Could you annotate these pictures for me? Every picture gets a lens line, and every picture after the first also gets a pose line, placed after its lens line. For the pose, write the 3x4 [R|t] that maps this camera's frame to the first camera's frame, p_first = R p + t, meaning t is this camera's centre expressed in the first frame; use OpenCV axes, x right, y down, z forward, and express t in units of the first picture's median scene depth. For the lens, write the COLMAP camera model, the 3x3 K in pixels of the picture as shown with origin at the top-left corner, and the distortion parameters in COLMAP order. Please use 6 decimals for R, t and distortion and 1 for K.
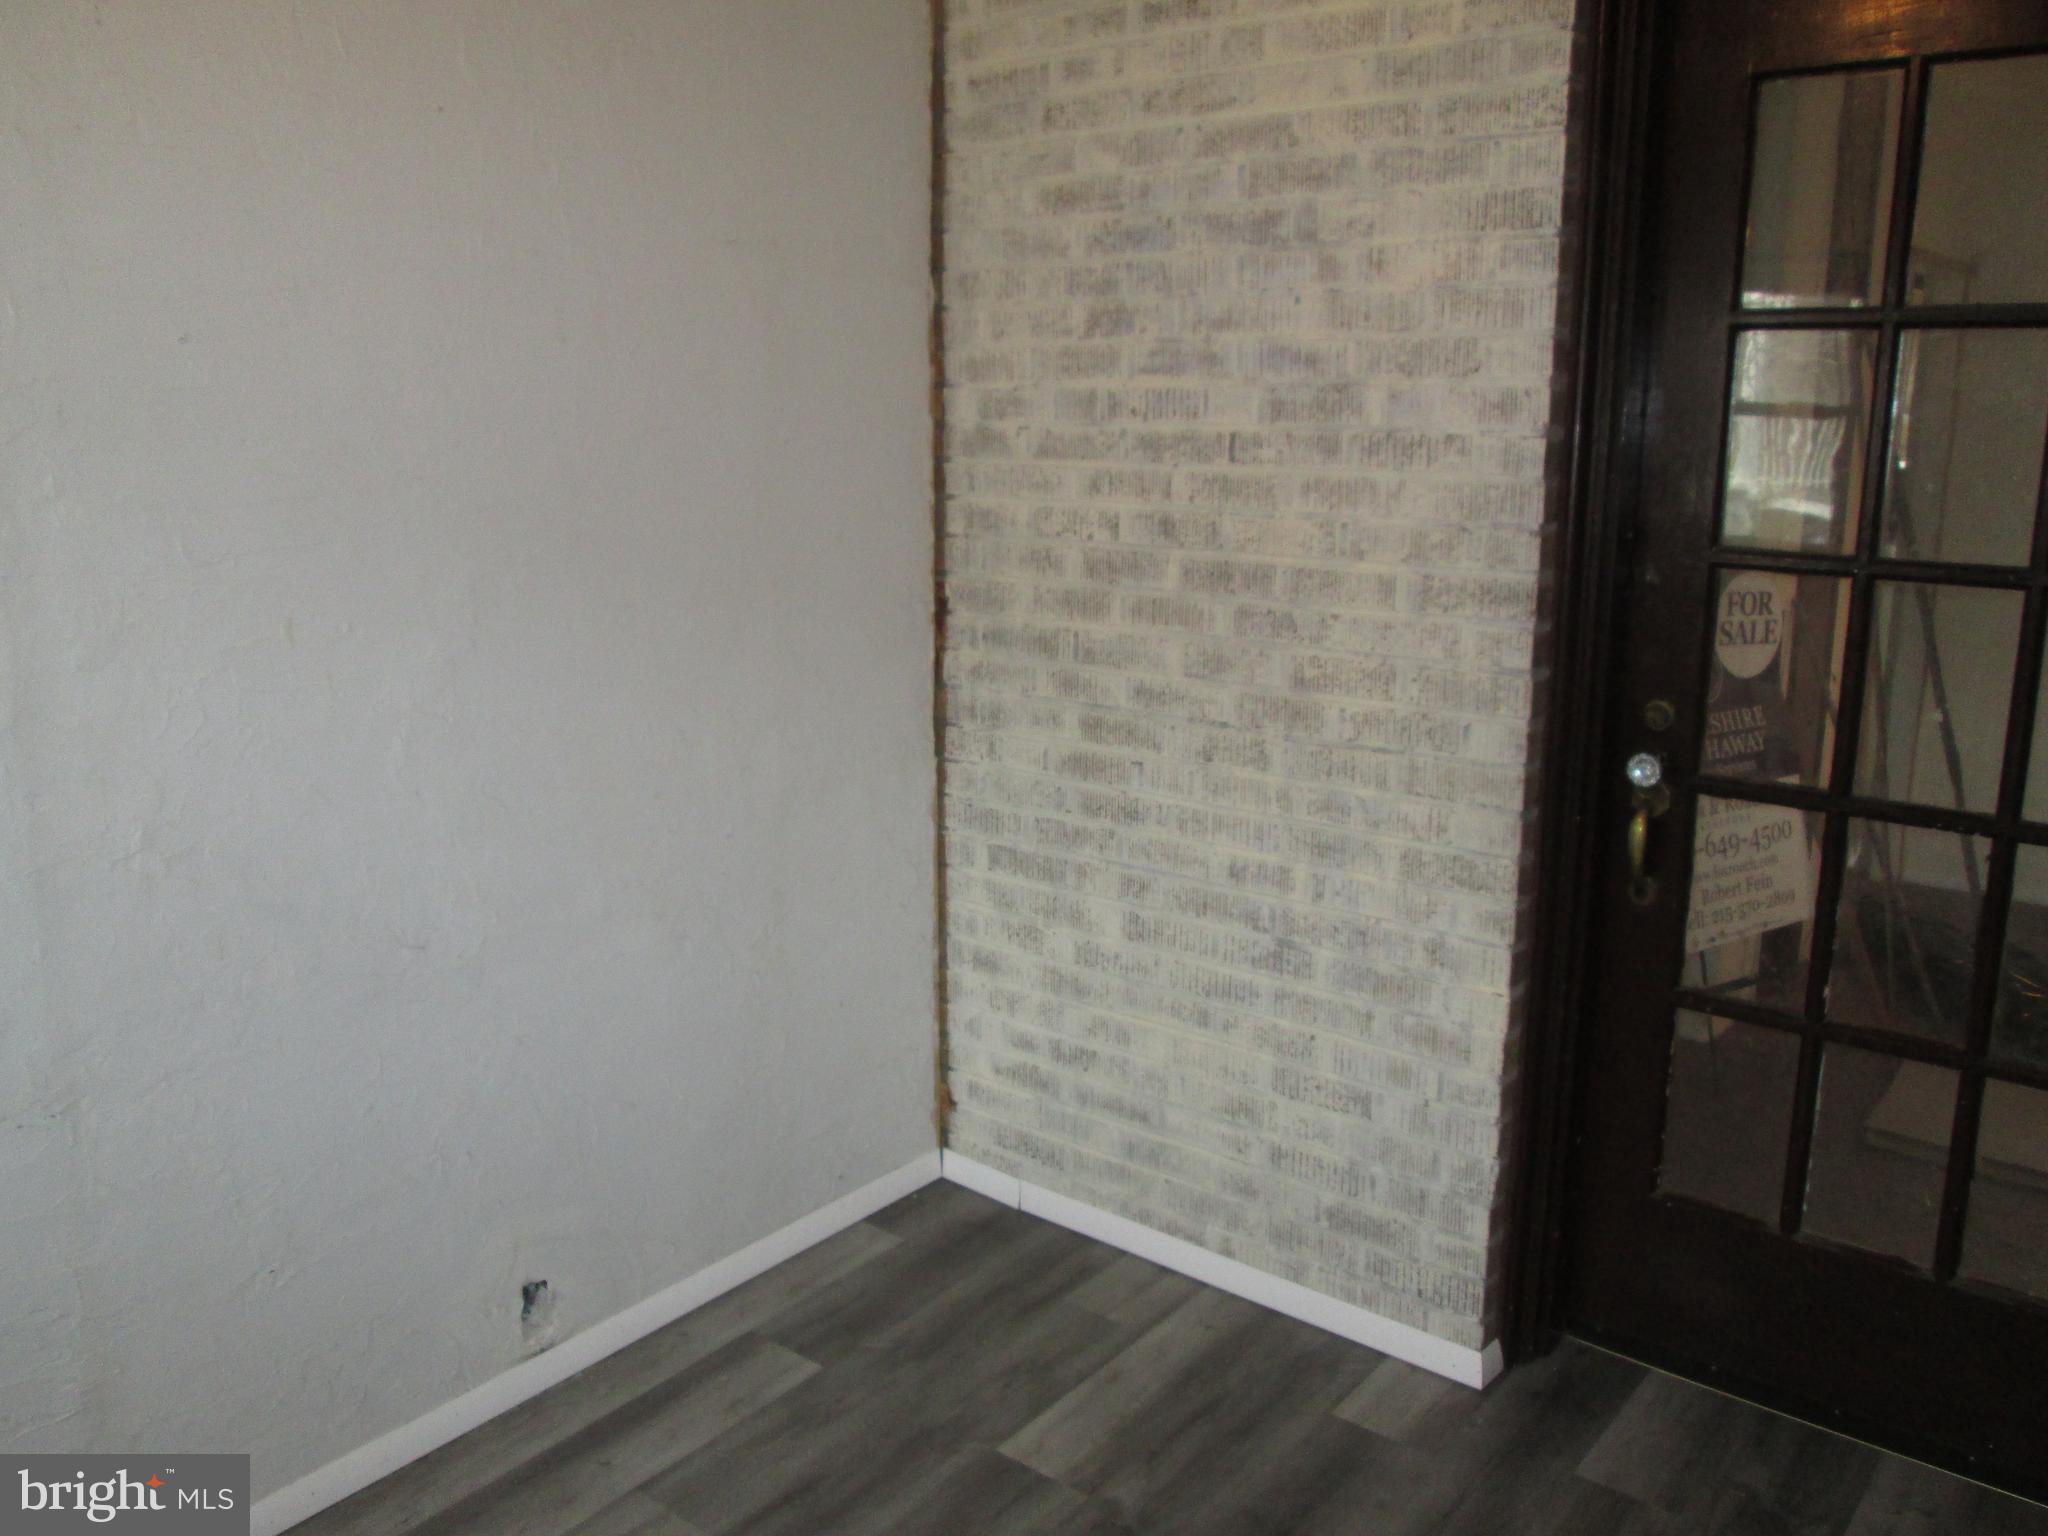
lens RADIAL K [[1707.1, 0, 1026.9], [0, 1707.1, 764.7], [0, 0, 1]] dist [-0.036303, 0.016369]
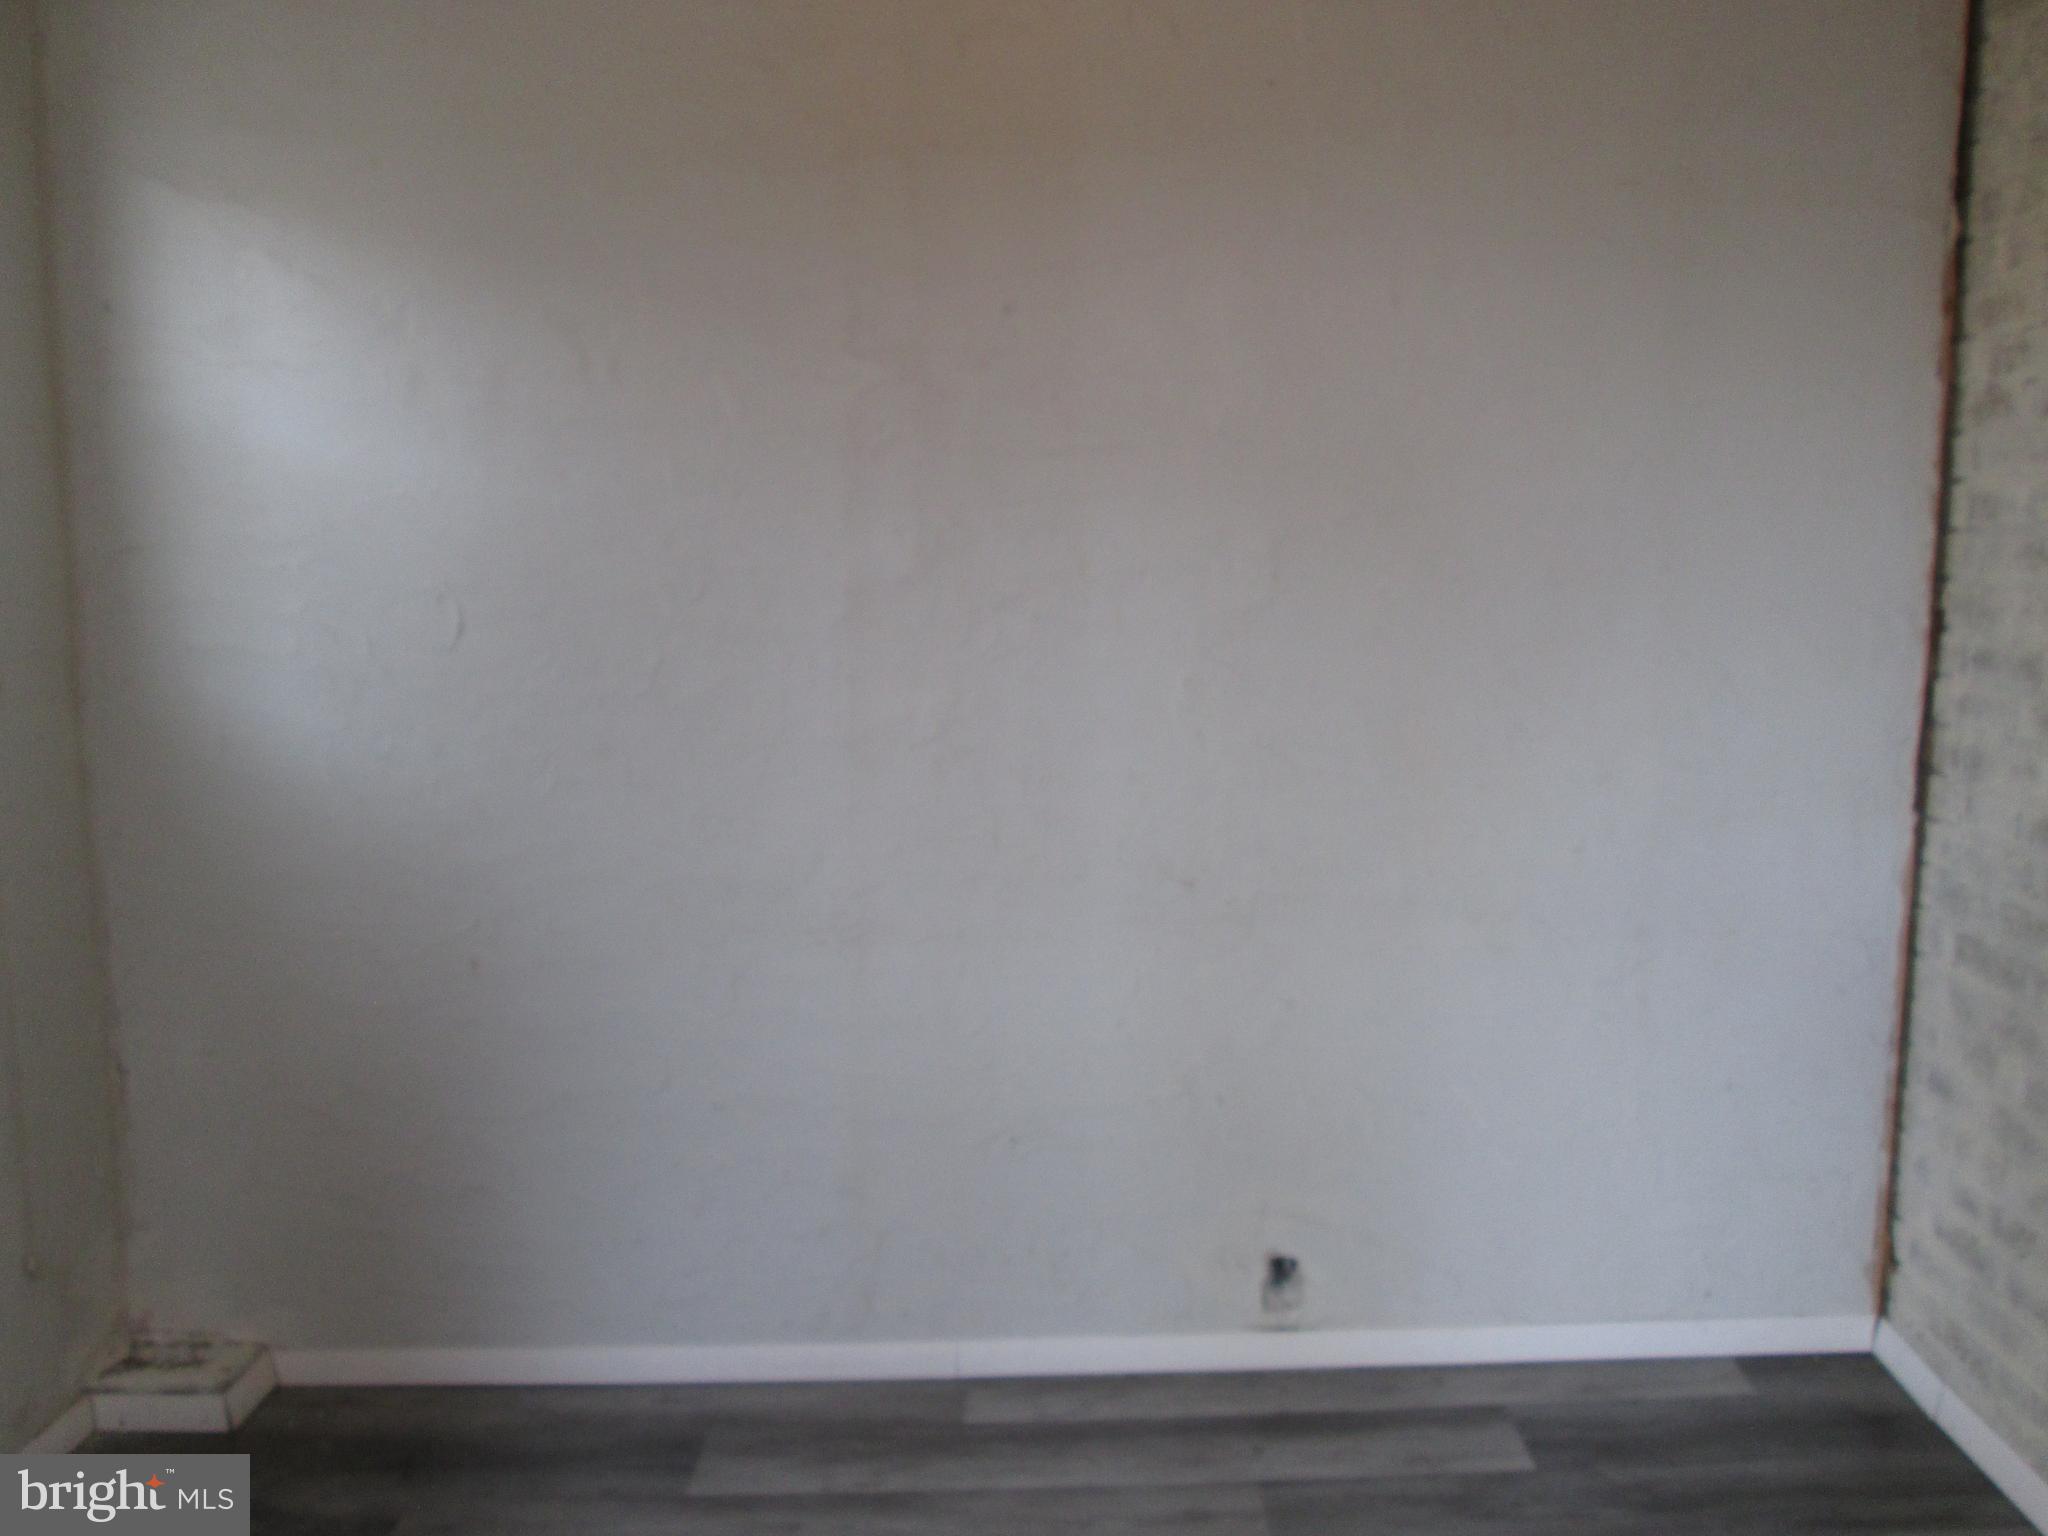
lens RADIAL K [[1707.1, 0, 1026.8], [0, 1707.1, 771.2], [0, 0, 1]] dist [-0.036303, 0.016369]
pose [[0.618891, 0.104389, -0.778509, 0.334725], [-0.154851, 0.987894, 0.009364, 0.036736], [0.770062, 0.114757, 0.627563, 0.216297]]
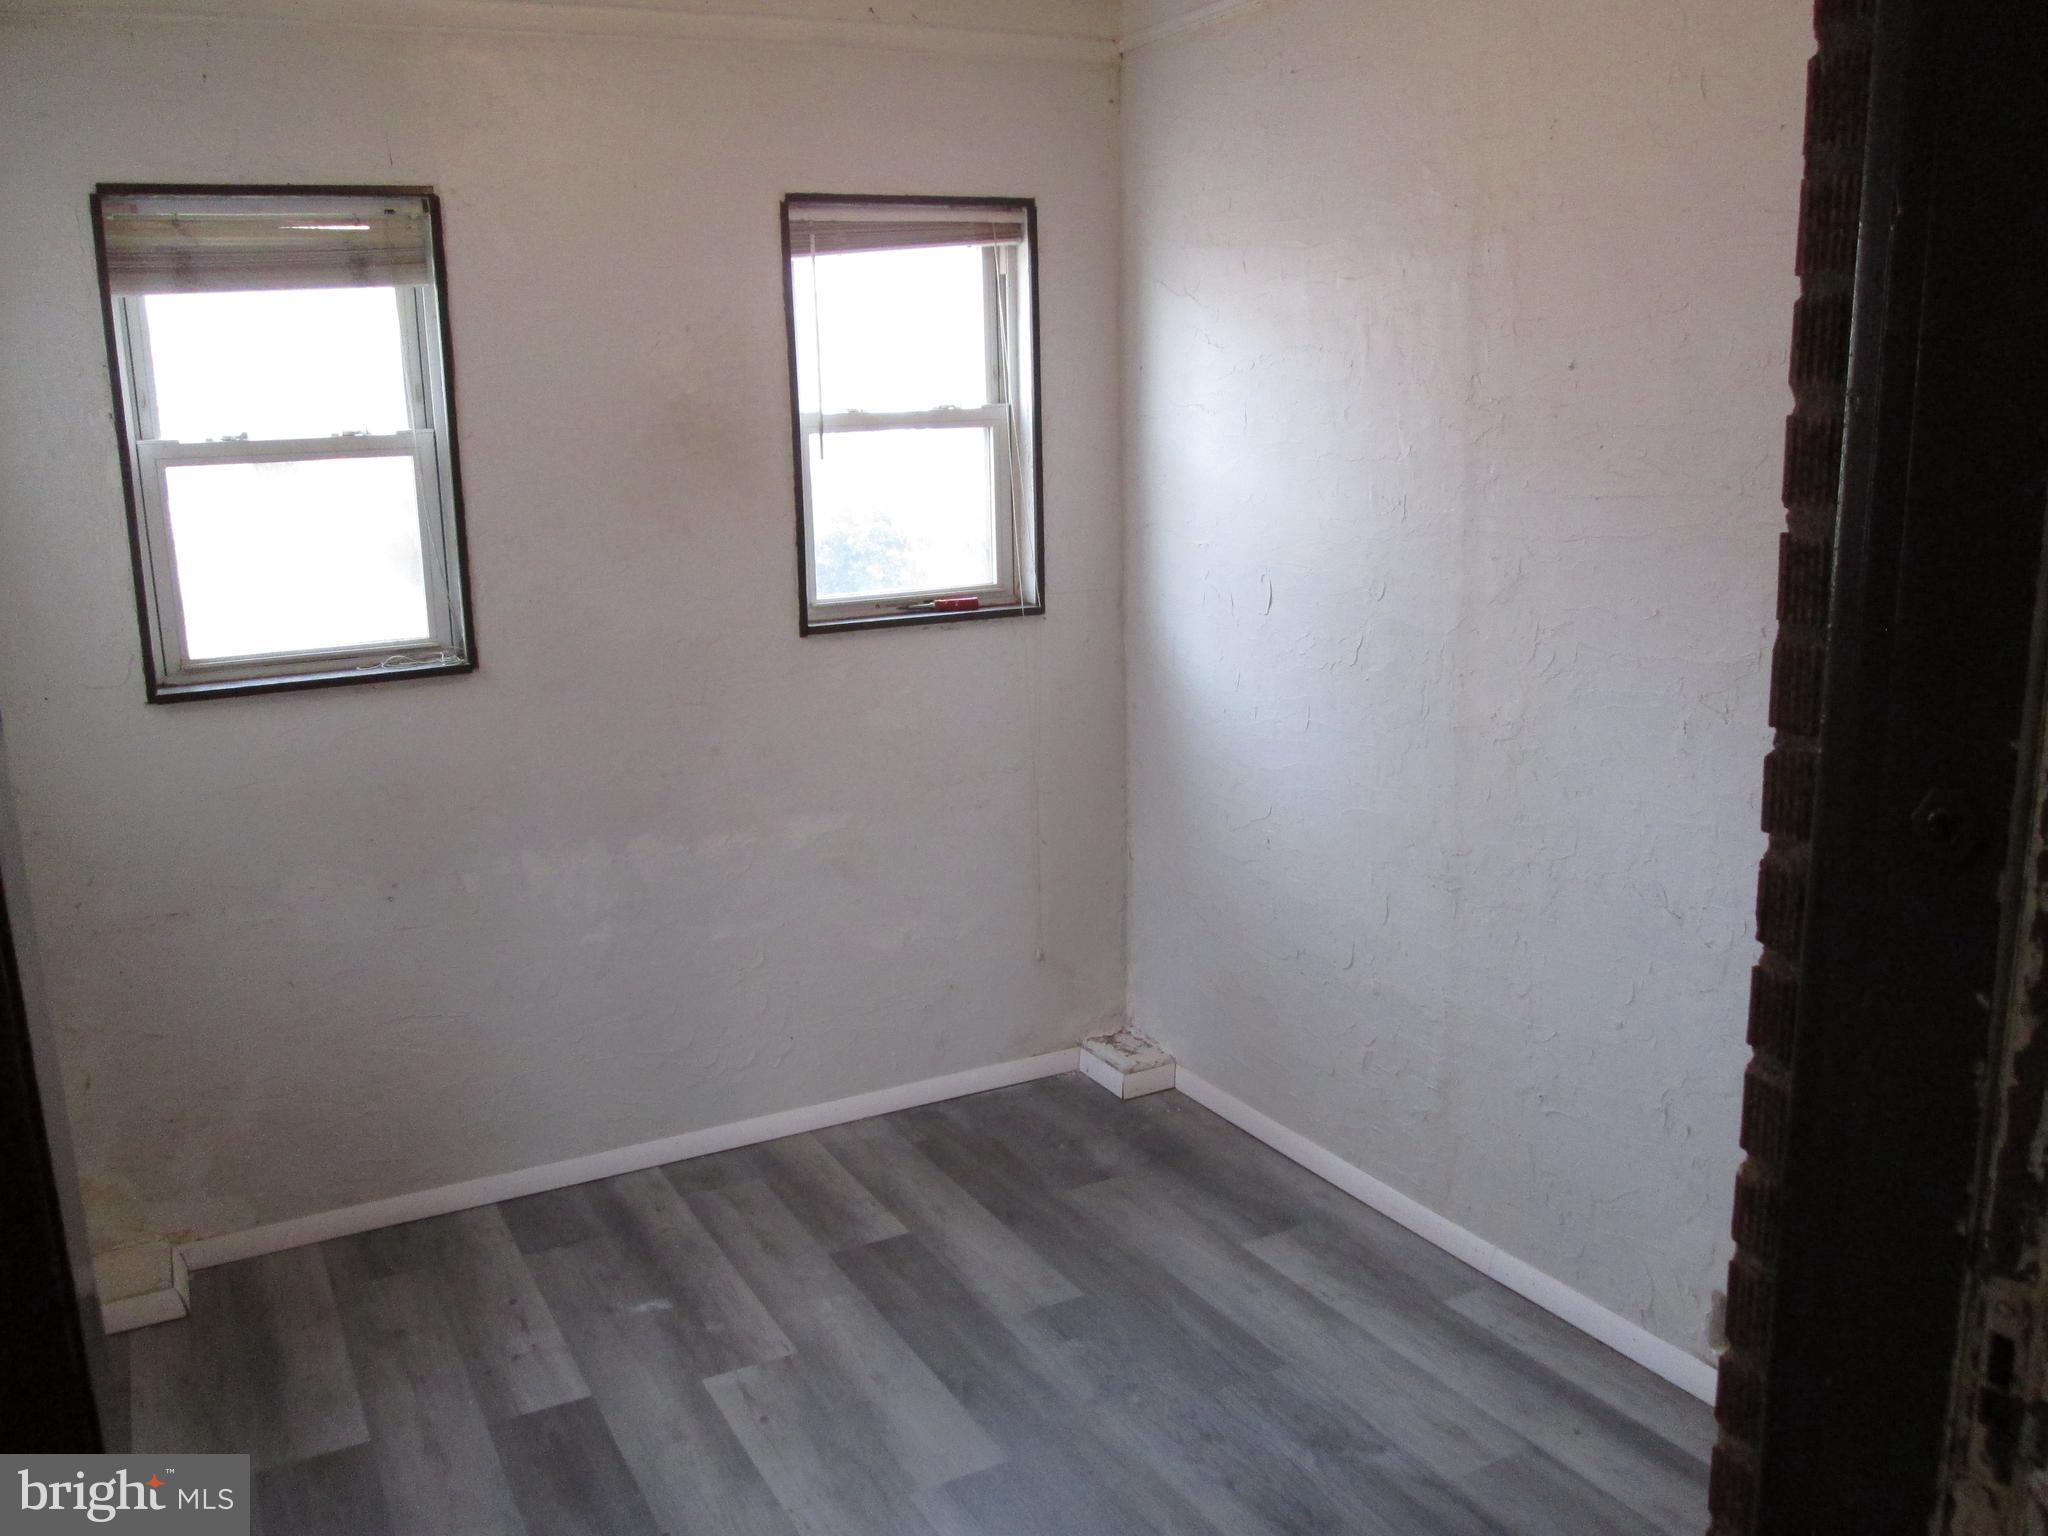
lens RADIAL K [[1707.1, 0, 1023.4], [0, 1707.1, 765.8], [0, 0, 1]] dist [-0.036303, 0.016369]
pose [[-0.387561, 0.195801, -0.900810, 0.684677], [-0.182142, 0.941653, 0.283043, -0.205036], [0.903671, 0.273772, -0.329284, 0.863291]]
